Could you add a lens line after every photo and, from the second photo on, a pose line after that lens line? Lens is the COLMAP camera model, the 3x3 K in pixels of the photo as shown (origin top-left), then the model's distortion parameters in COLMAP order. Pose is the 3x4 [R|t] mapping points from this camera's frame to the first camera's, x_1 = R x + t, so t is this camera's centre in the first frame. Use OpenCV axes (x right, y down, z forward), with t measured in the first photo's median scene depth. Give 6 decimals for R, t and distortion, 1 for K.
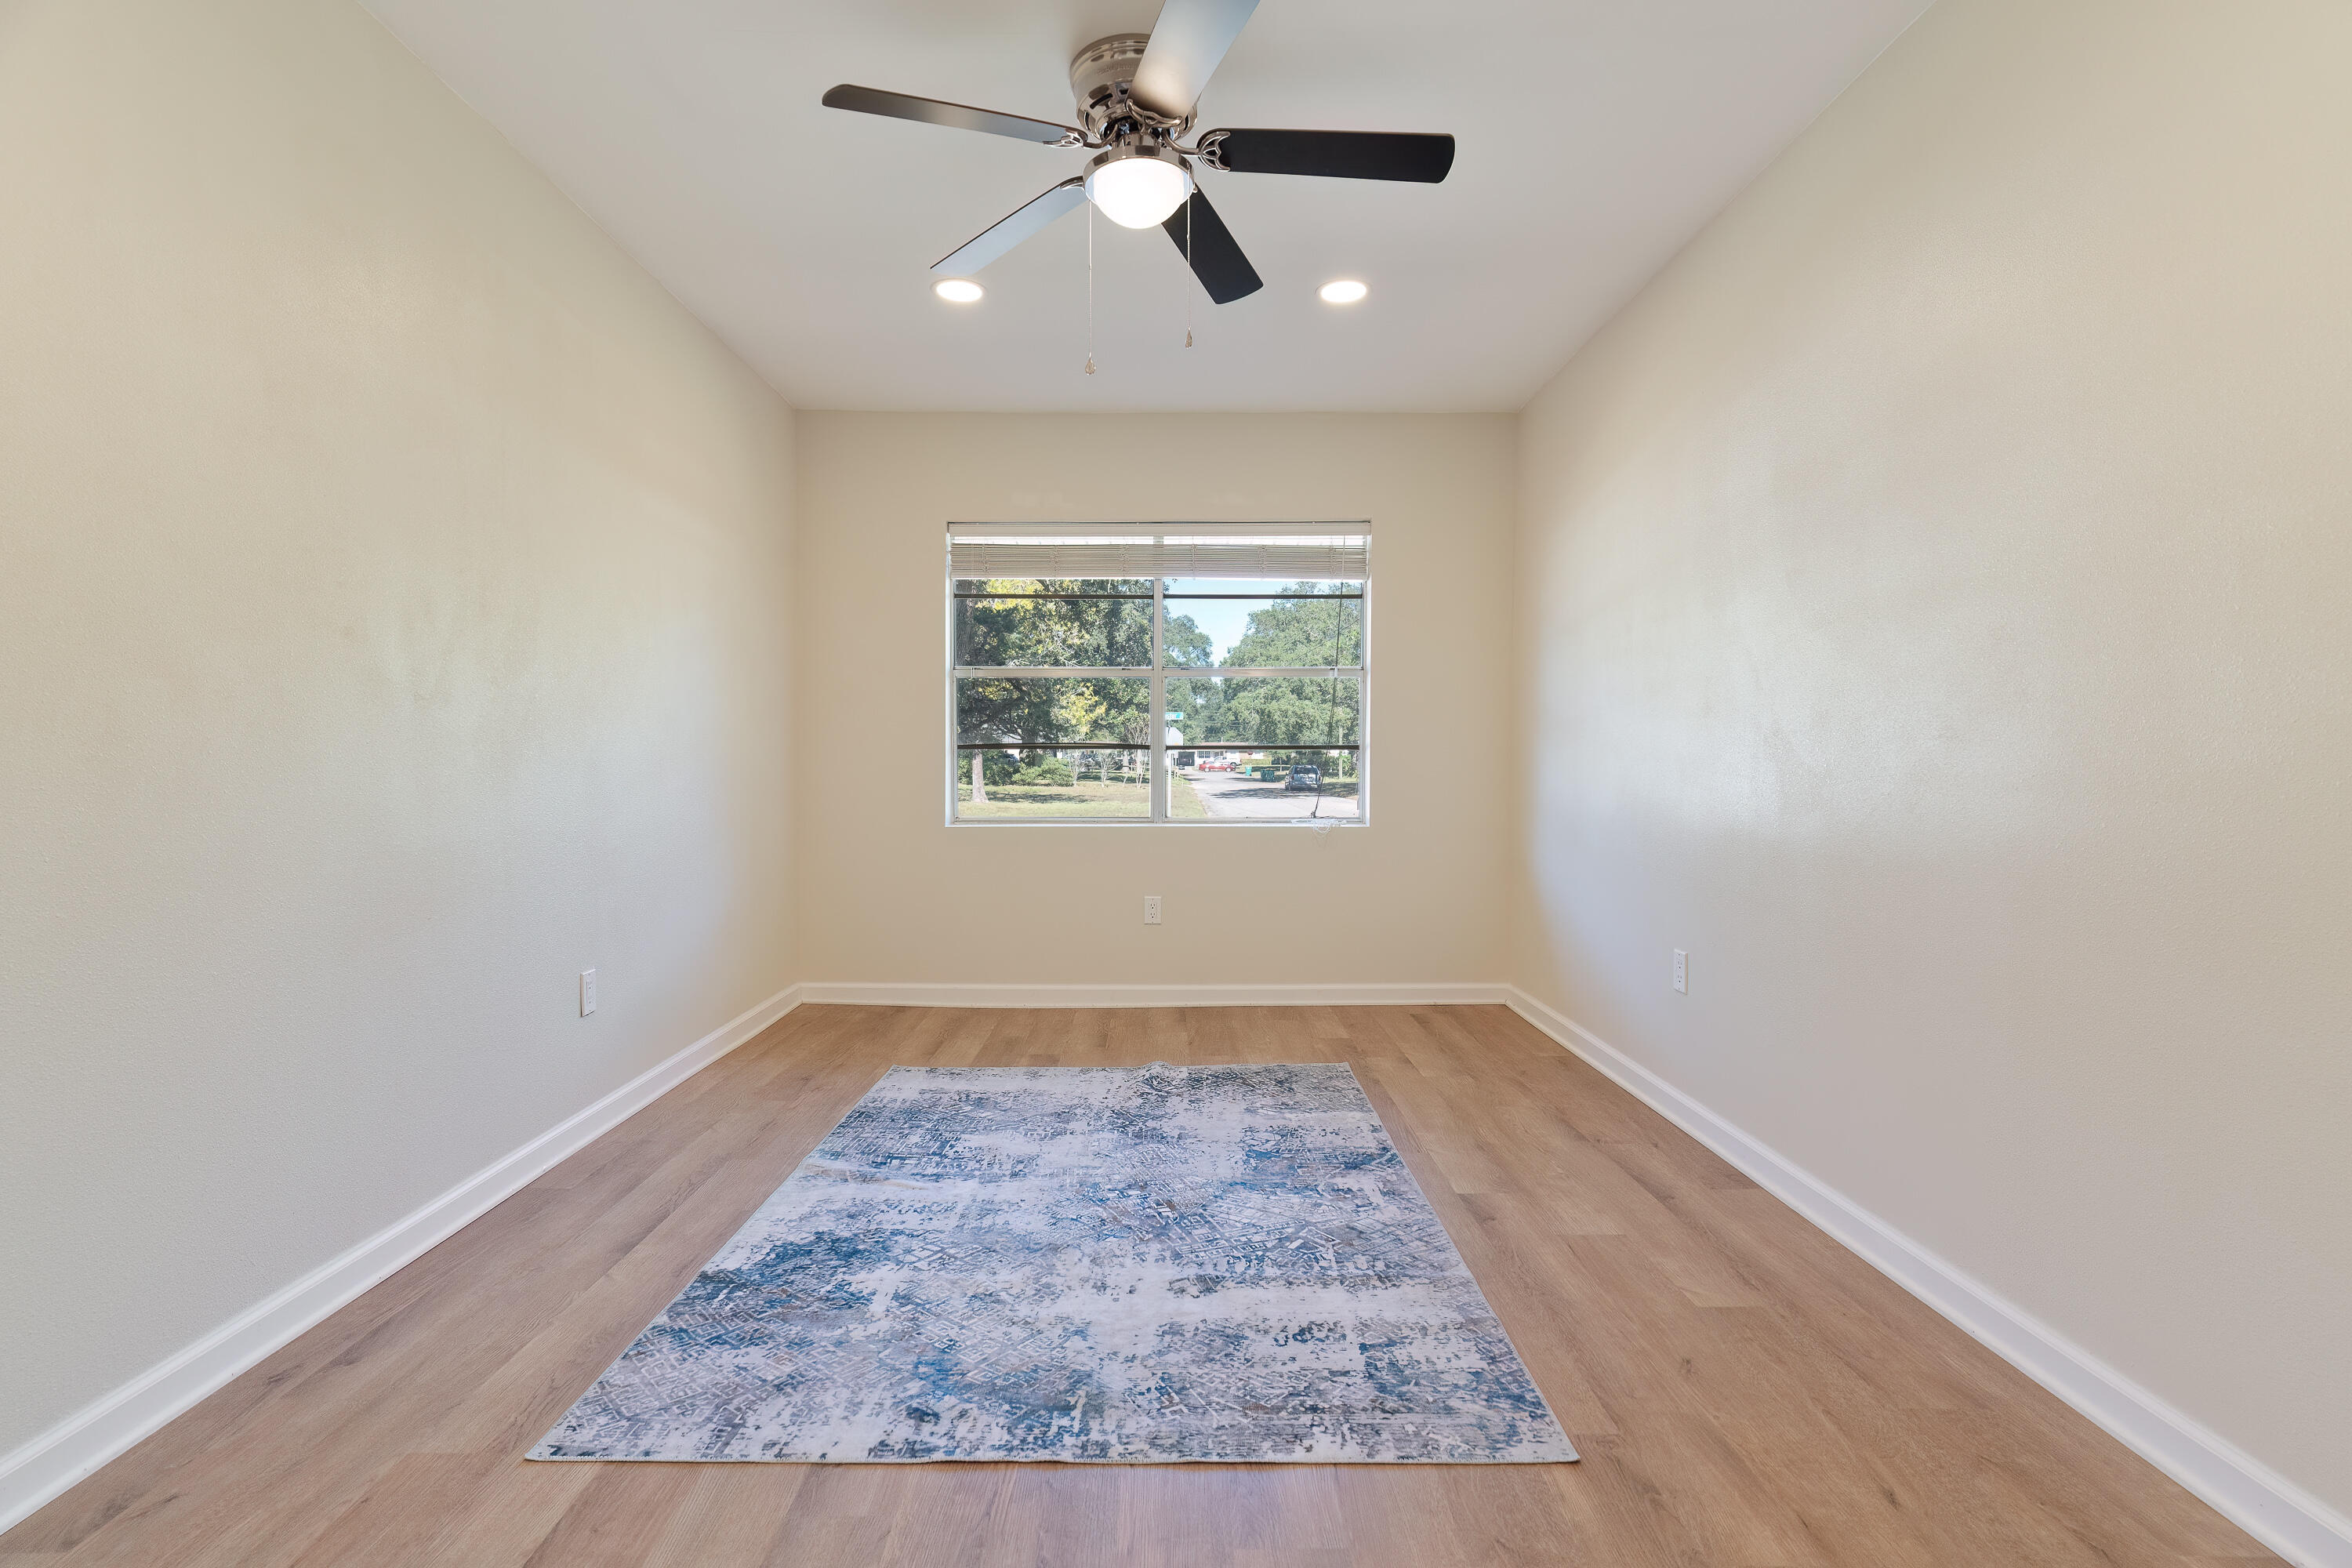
lens RADIAL K [[1077.9, 0, 1133.5], [0, 1077.9, 783.3], [0, 0, 1]] dist [0.000843, 0.000241]
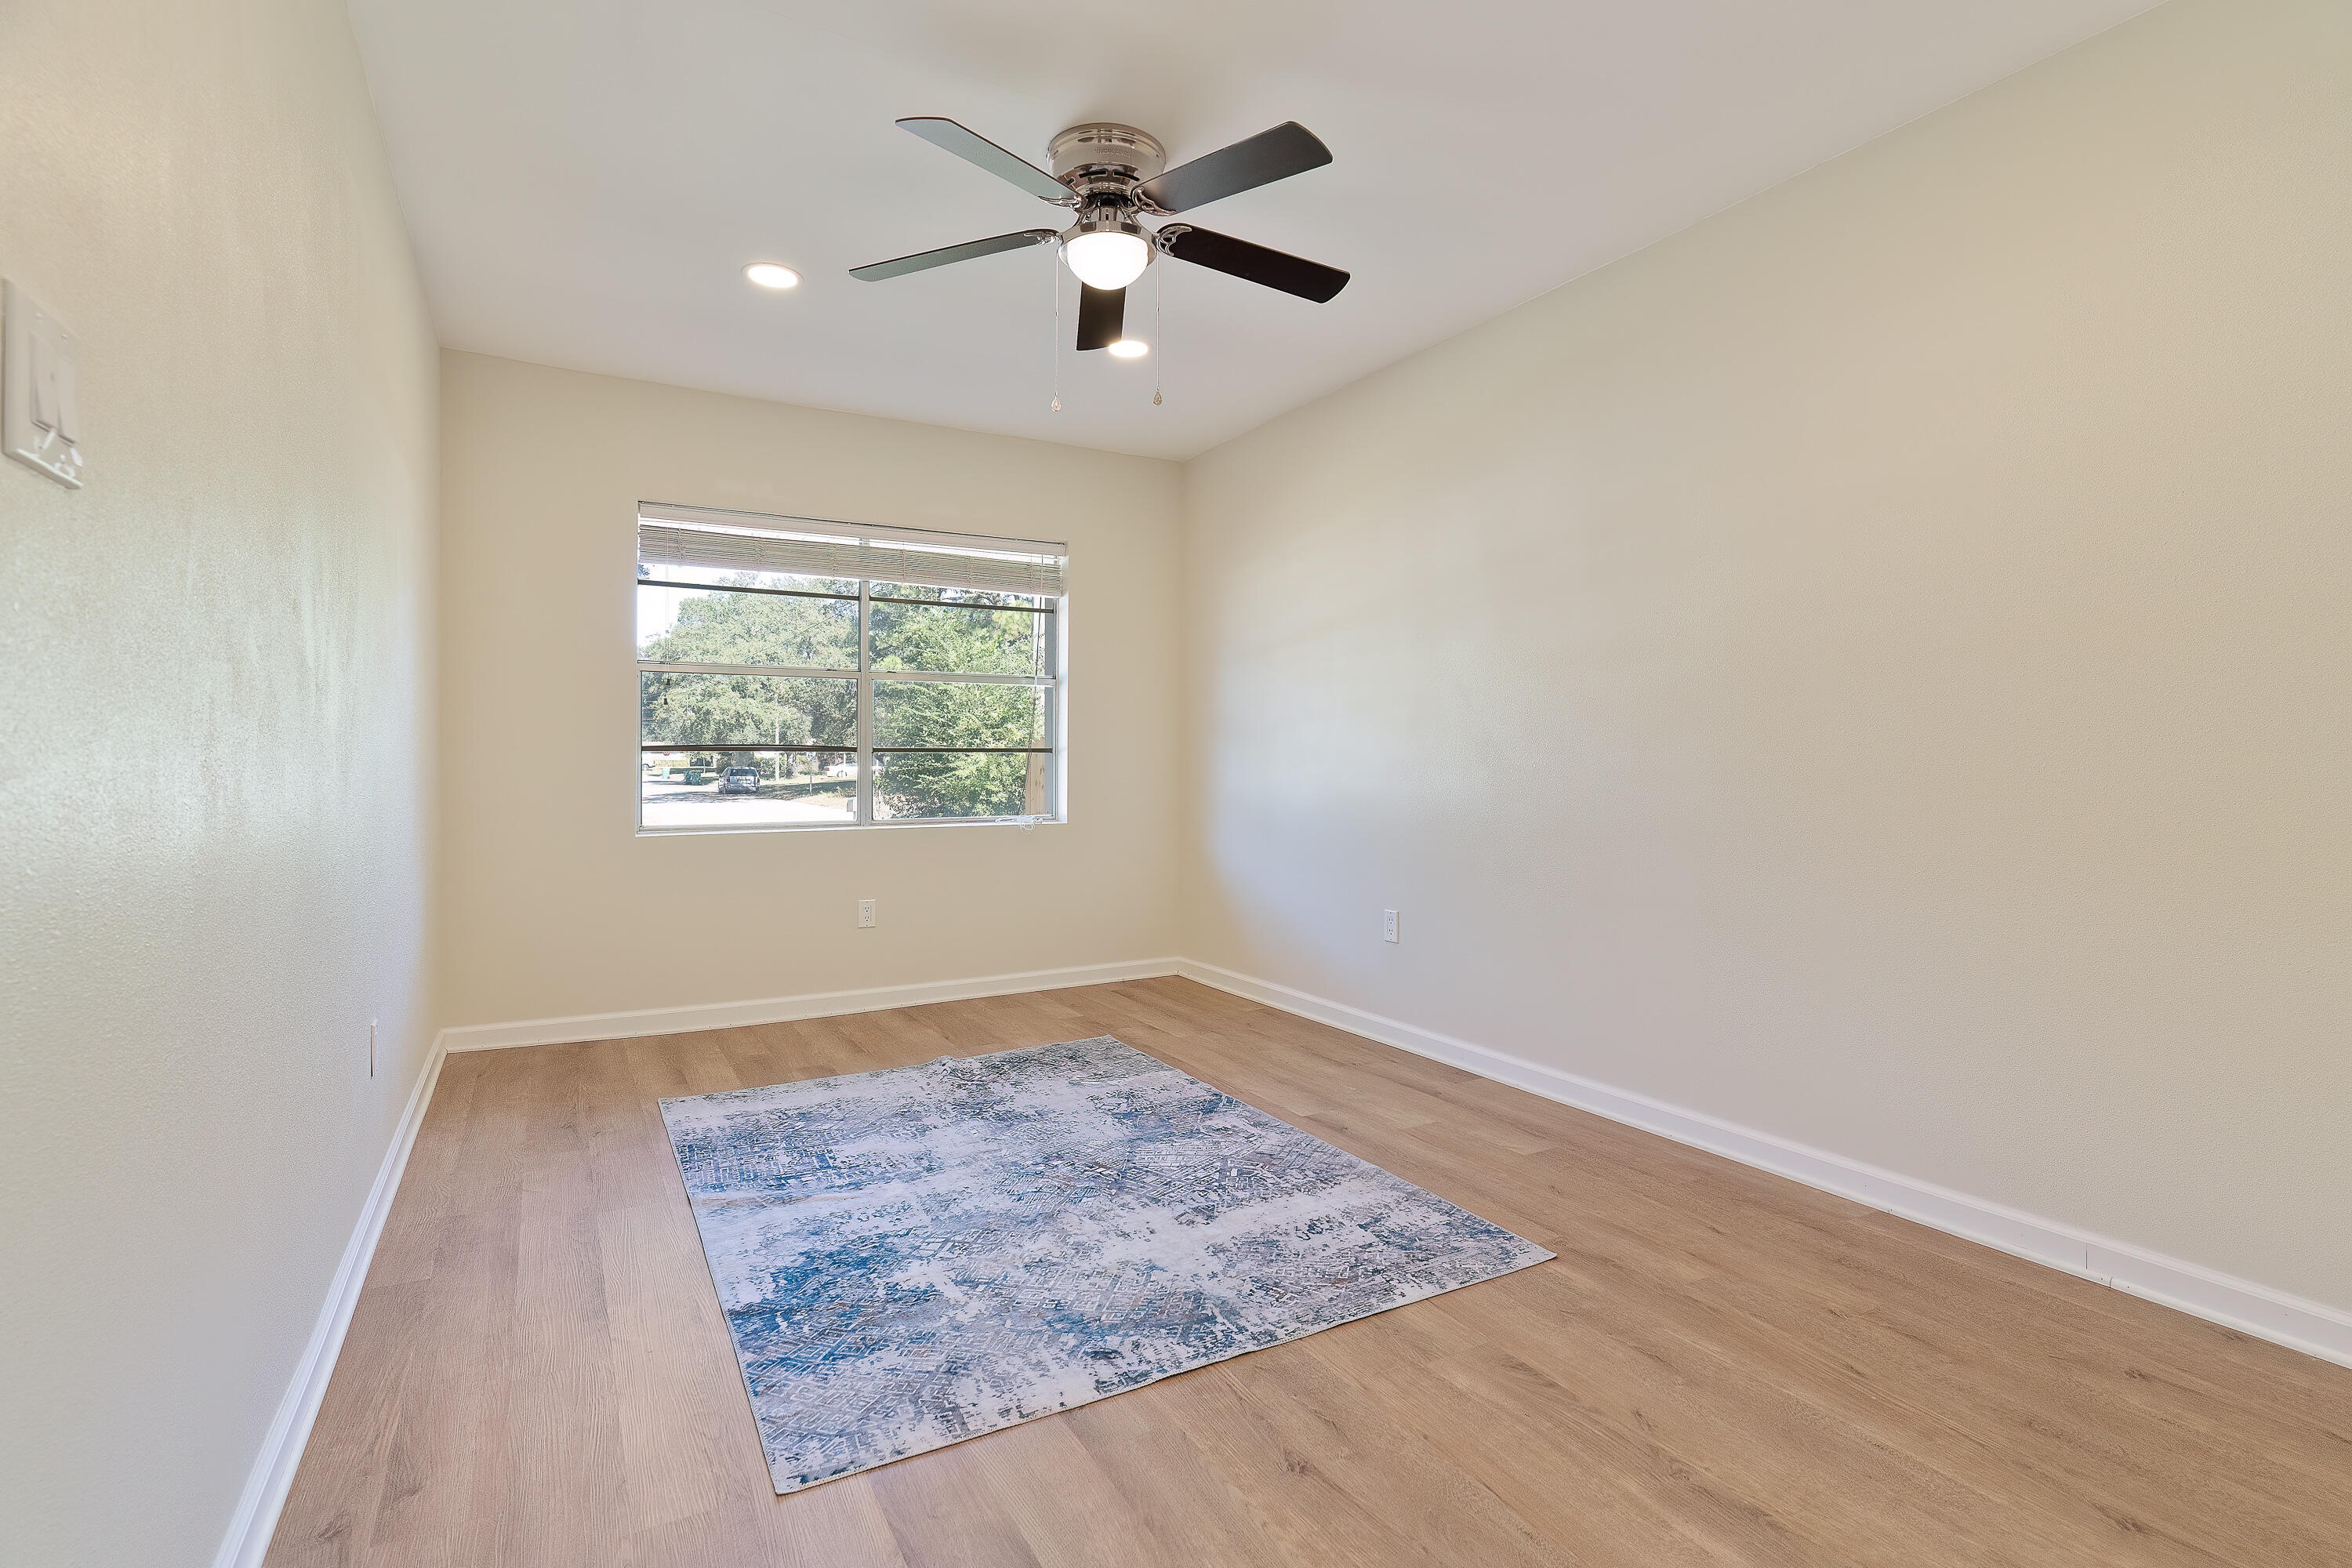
lens RADIAL K [[1100.2, 0, 1115.1], [0, 1100.2, 771.4], [0, 0, 1]] dist [0.000436, -0.000015]
pose [[0.881430, -0.005680, 0.472281, -0.470346], [0.011448, 0.999891, -0.009342, -0.002390], [-0.472176, 0.013641, 0.881399, -0.007291]]
